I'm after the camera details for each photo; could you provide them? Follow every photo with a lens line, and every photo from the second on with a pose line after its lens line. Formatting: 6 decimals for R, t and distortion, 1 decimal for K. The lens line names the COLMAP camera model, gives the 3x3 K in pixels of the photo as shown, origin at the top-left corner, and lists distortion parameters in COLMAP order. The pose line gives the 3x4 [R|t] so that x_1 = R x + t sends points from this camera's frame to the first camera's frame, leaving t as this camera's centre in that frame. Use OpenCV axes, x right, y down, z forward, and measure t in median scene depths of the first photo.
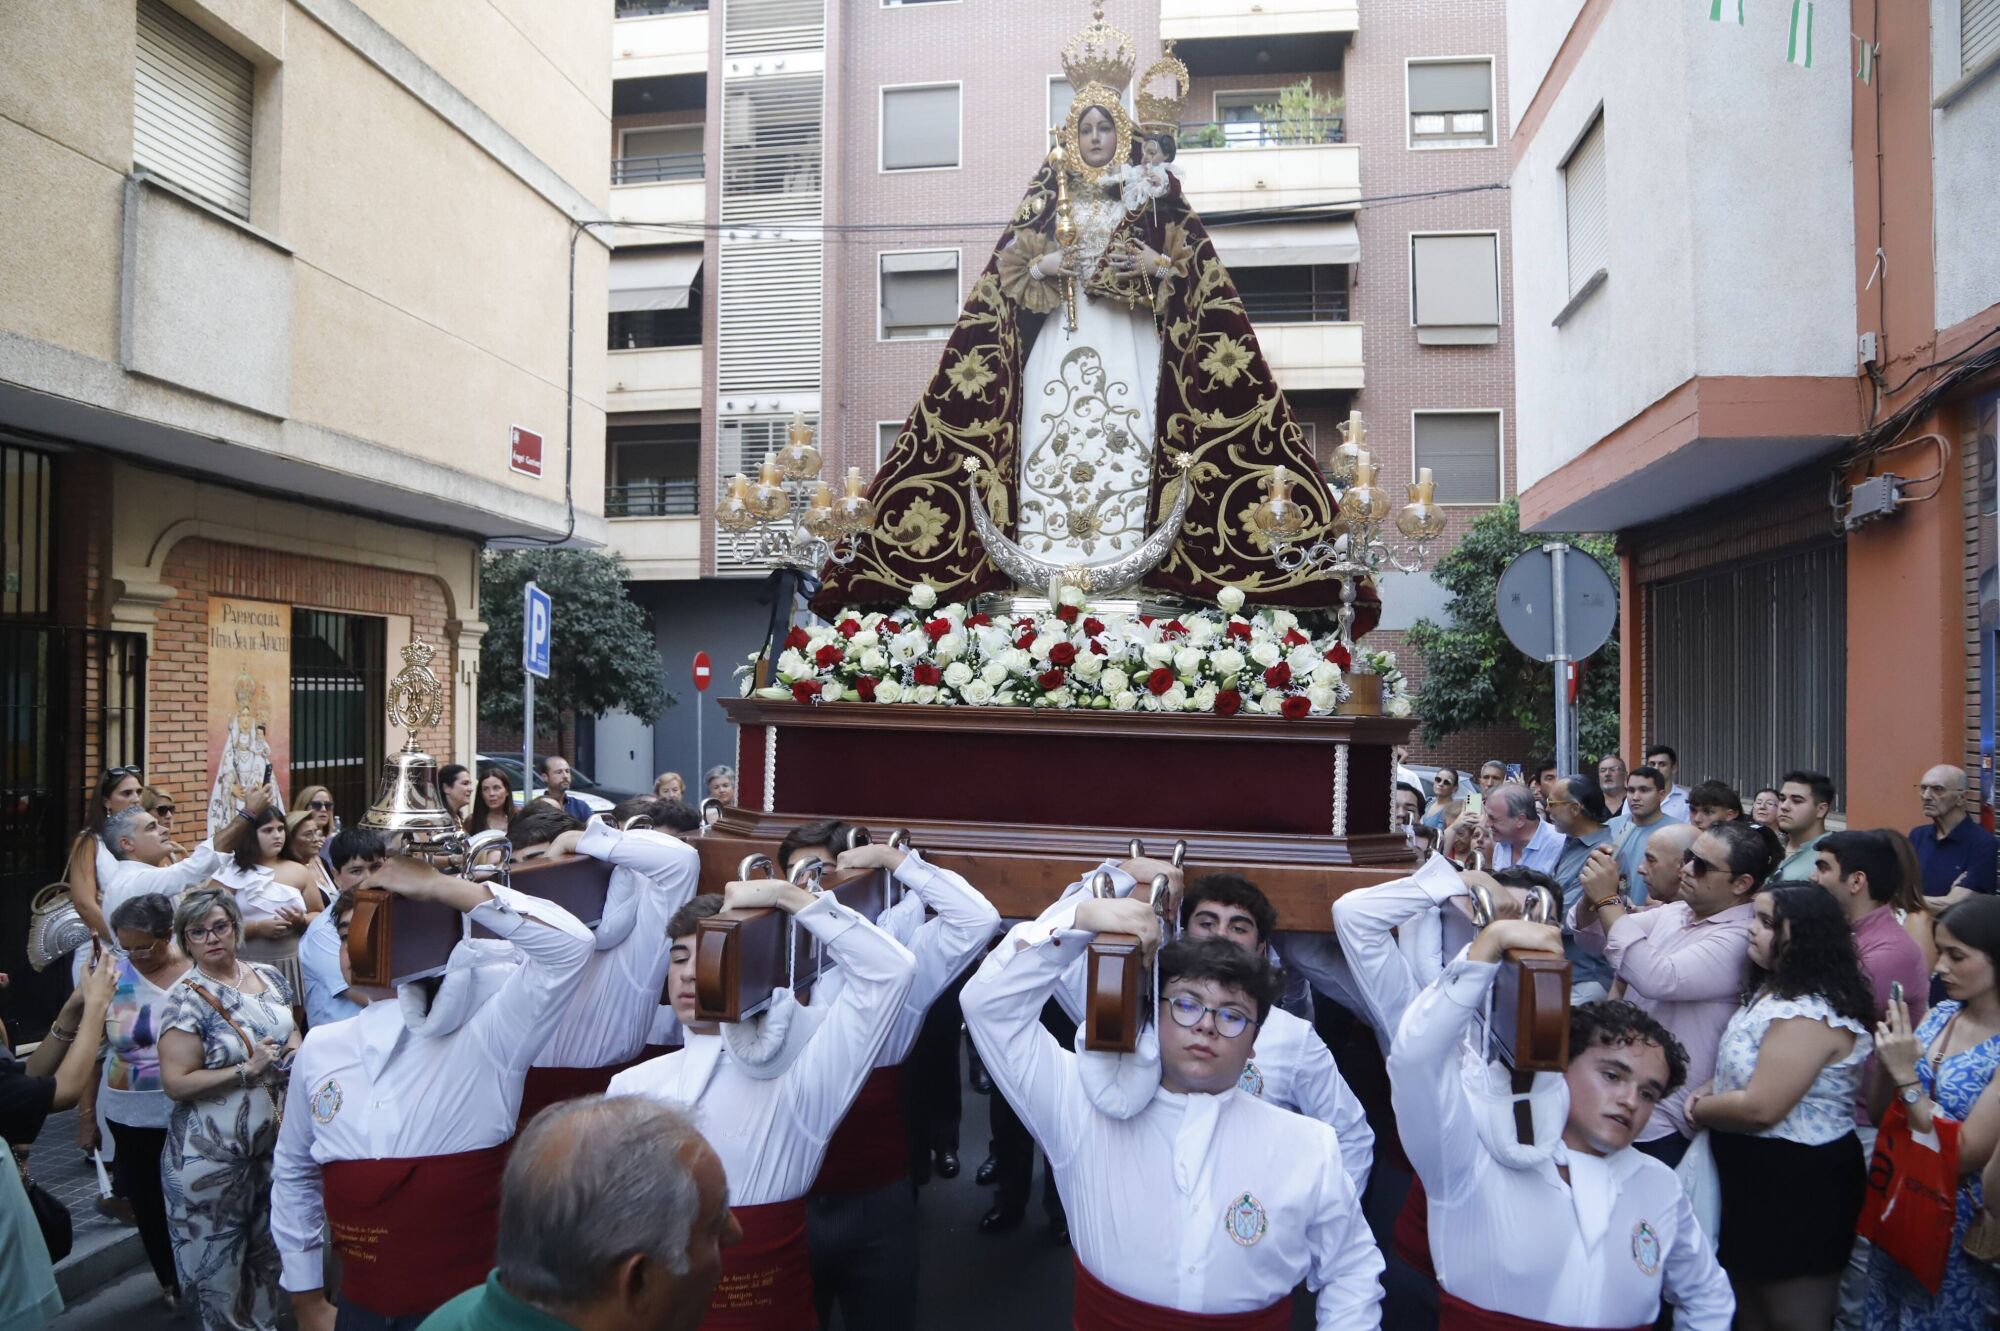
lens RADIAL K [[1404.4, 0, 996.2], [0, 1404.4, 692.1], [0, 0, 1]] dist [-0.100363, 0.002823]
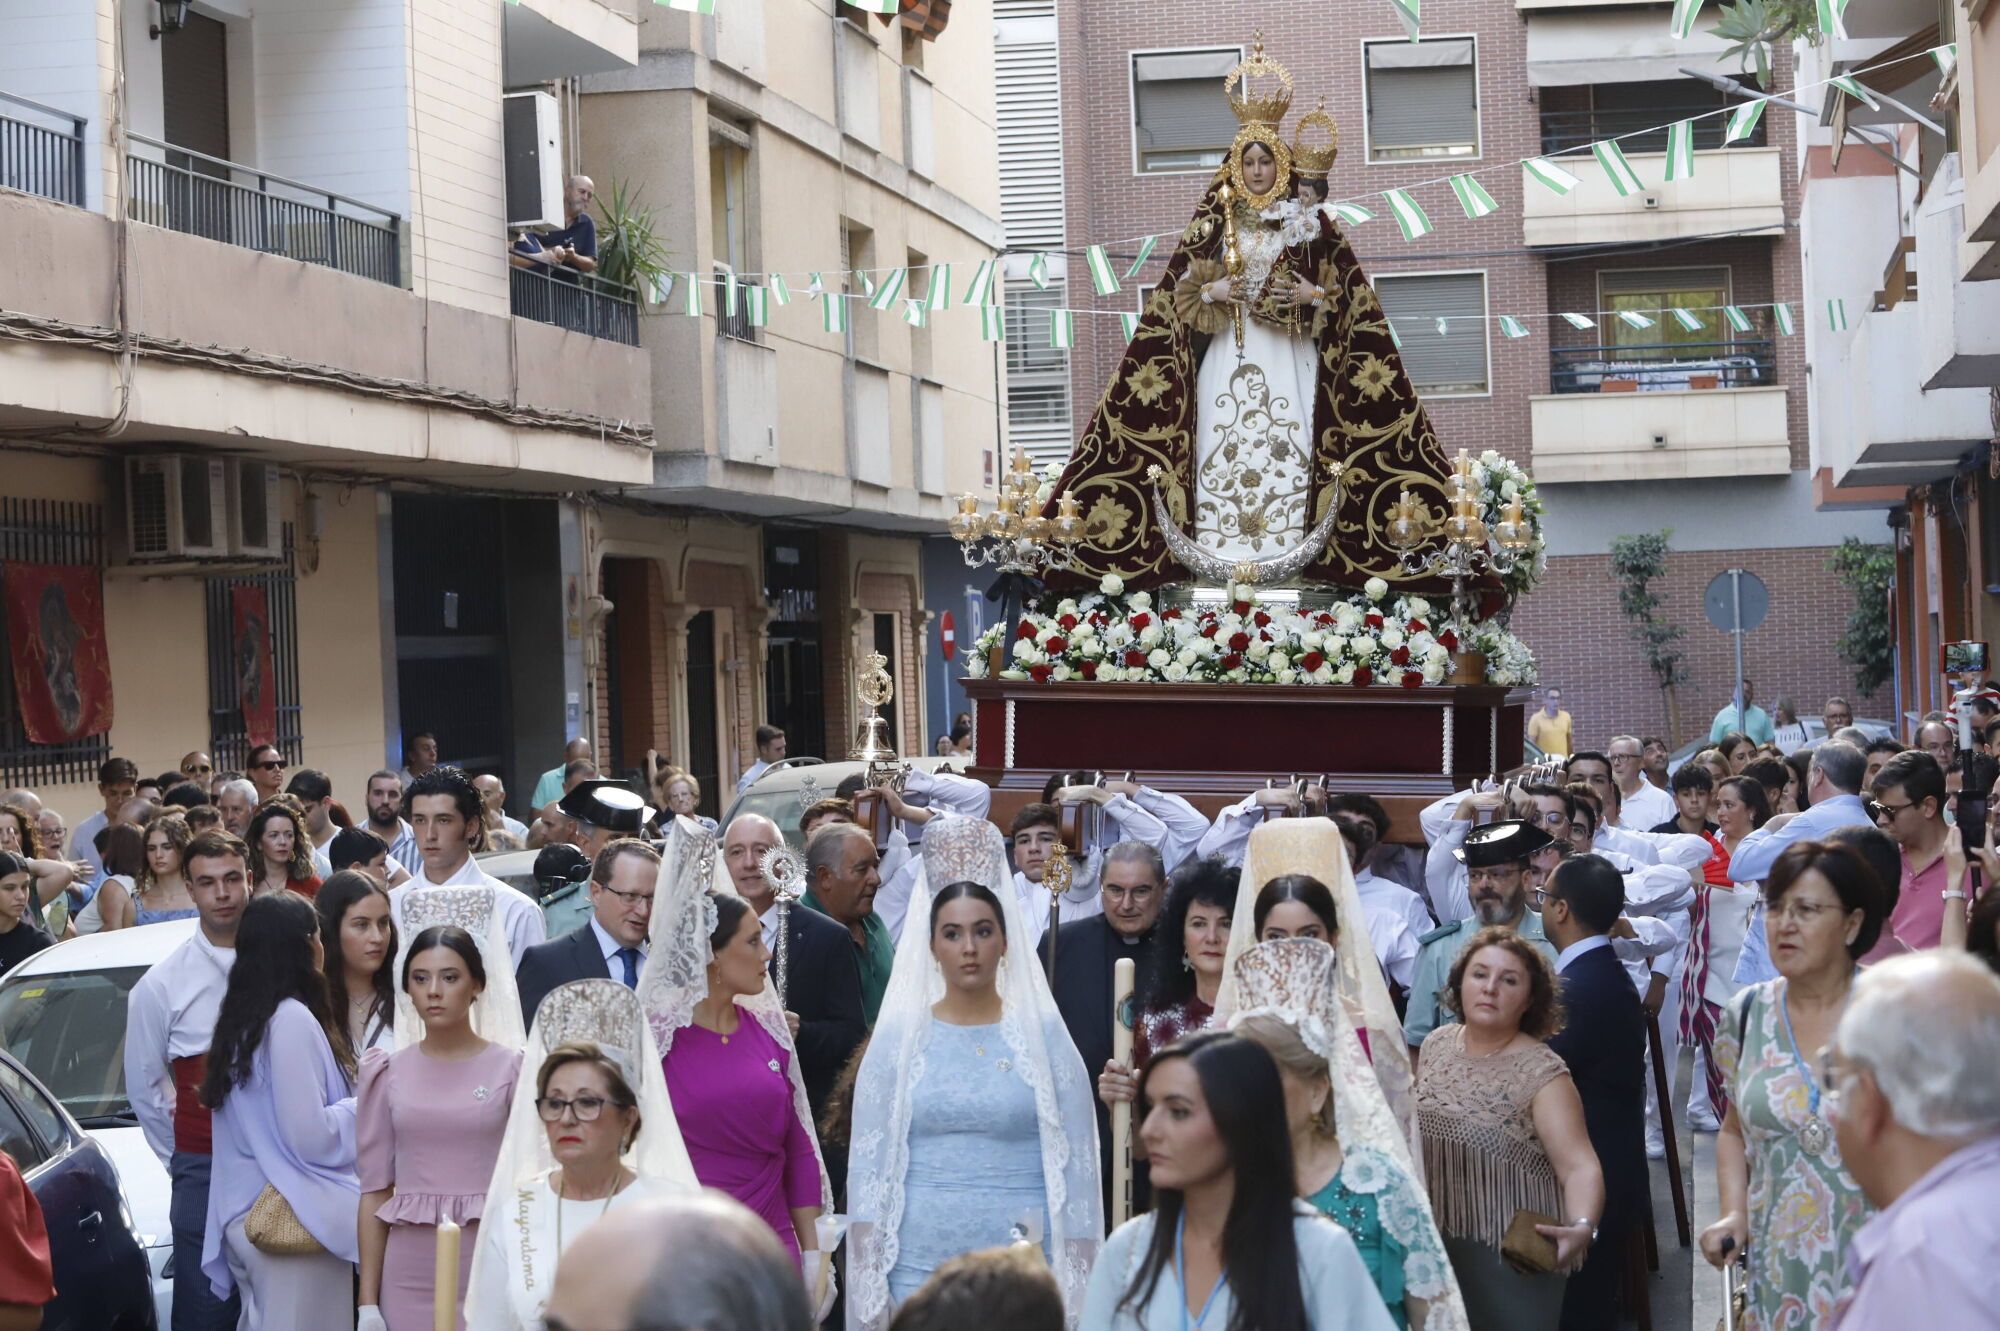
lens RADIAL K [[5292.3, 0, 1000.0], [0, 5292.3, 665.5], [0, 0, 1]] dist [-0.130413, -0.183511]
pose [[0.999625, -0.018075, 0.020560, -0.239740], [0.017721, 0.999694, 0.017263, -0.081113], [-0.020866, -0.016892, 0.999640, -3.394112]]
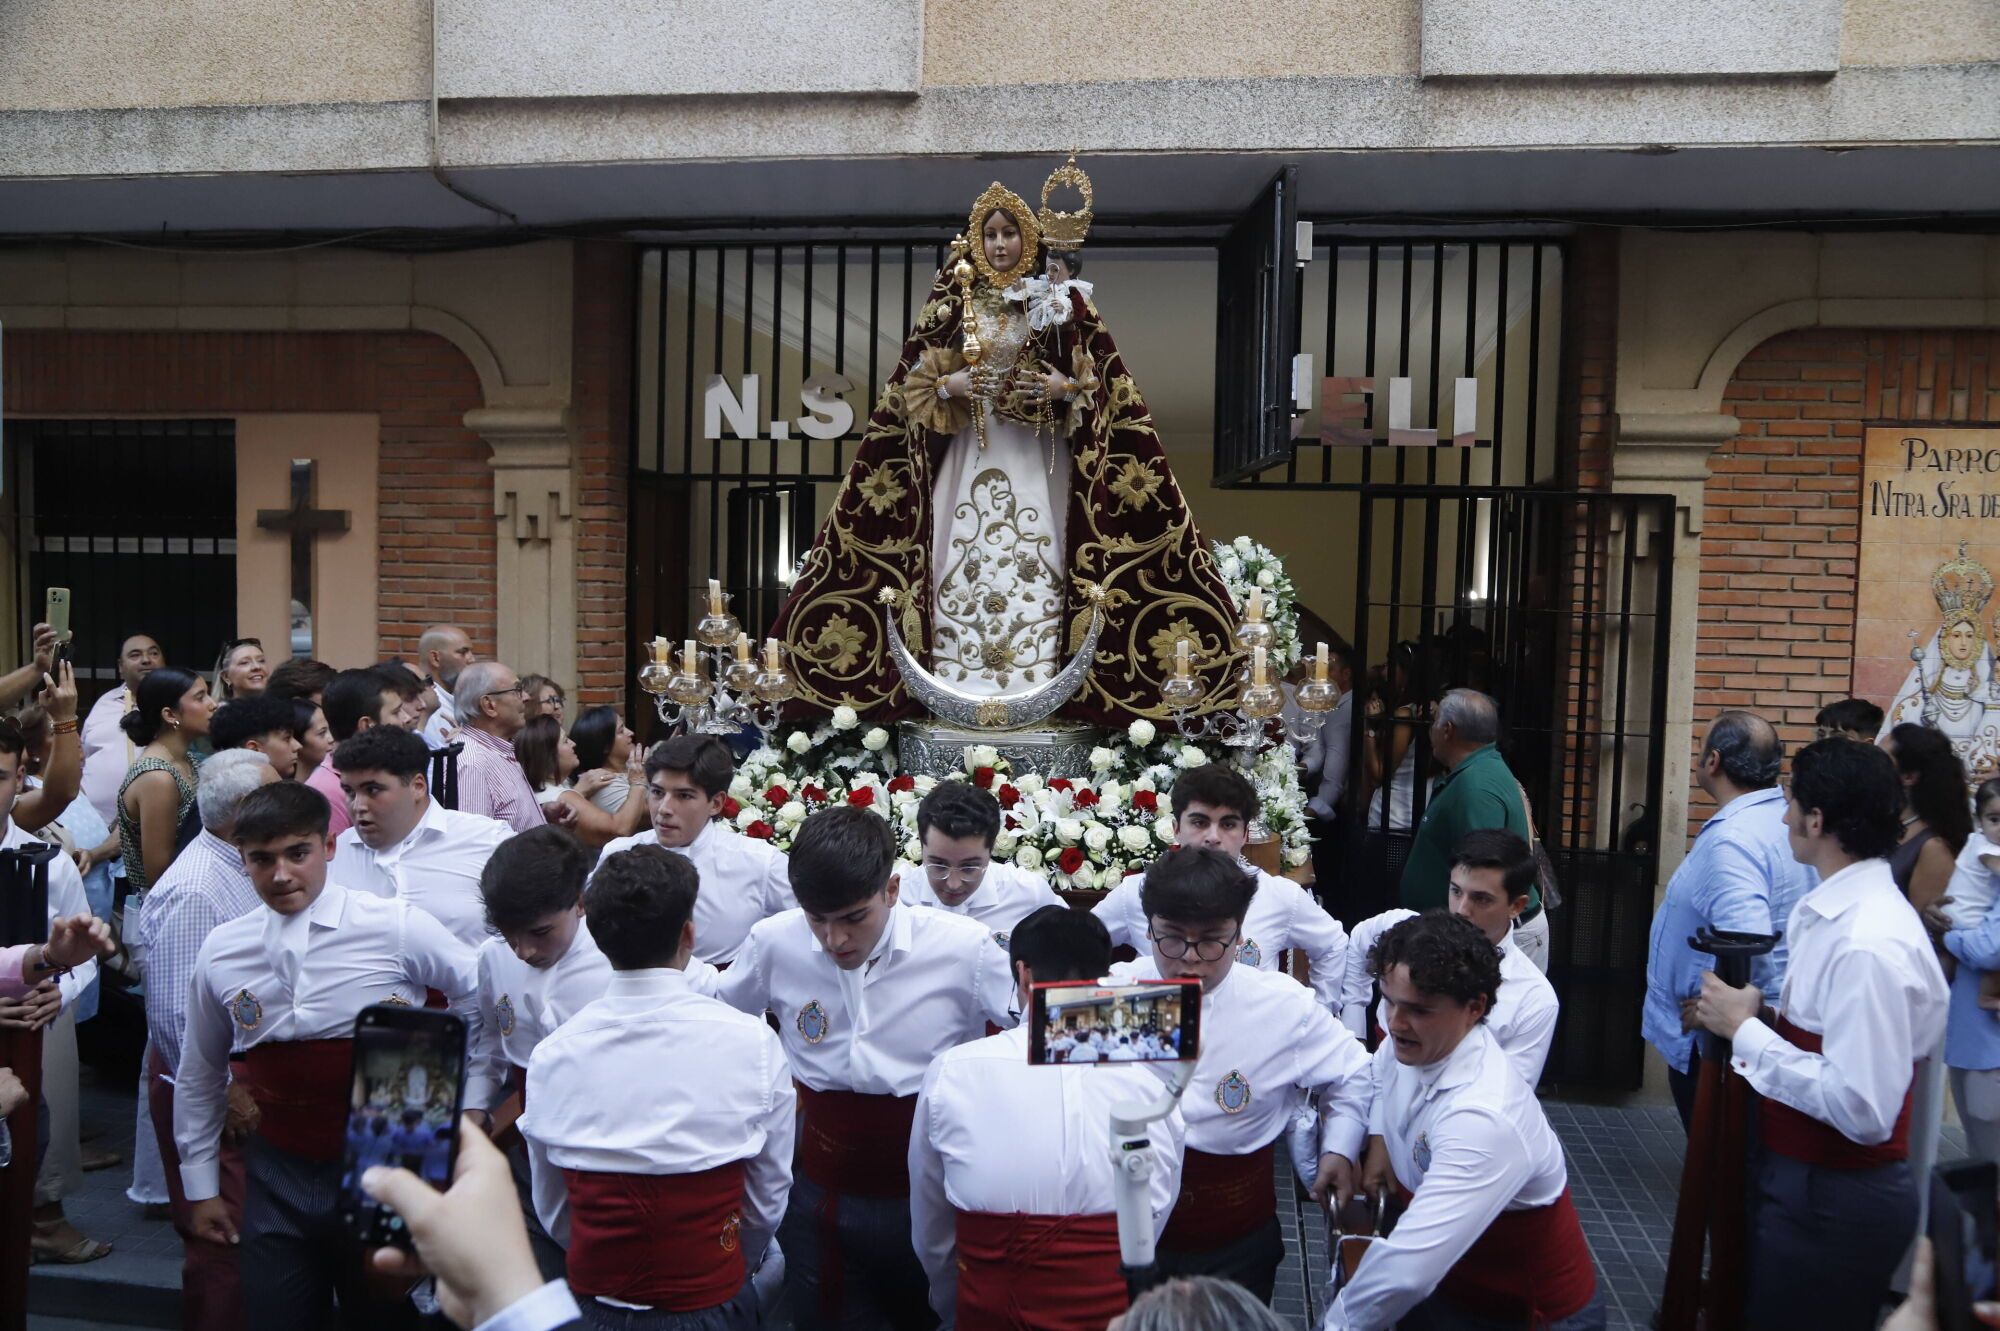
lens RADIAL K [[1404.4, 0, 996.2], [0, 1404.4, 692.1], [0, 0, 1]] dist [-0.100363, 0.002823]
pose [[0.998936, -0.035206, 0.029804, 0.030071], [0.029692, 0.985234, 0.168620, -0.264406], [-0.035300, -0.167556, 0.985230, -0.011829]]
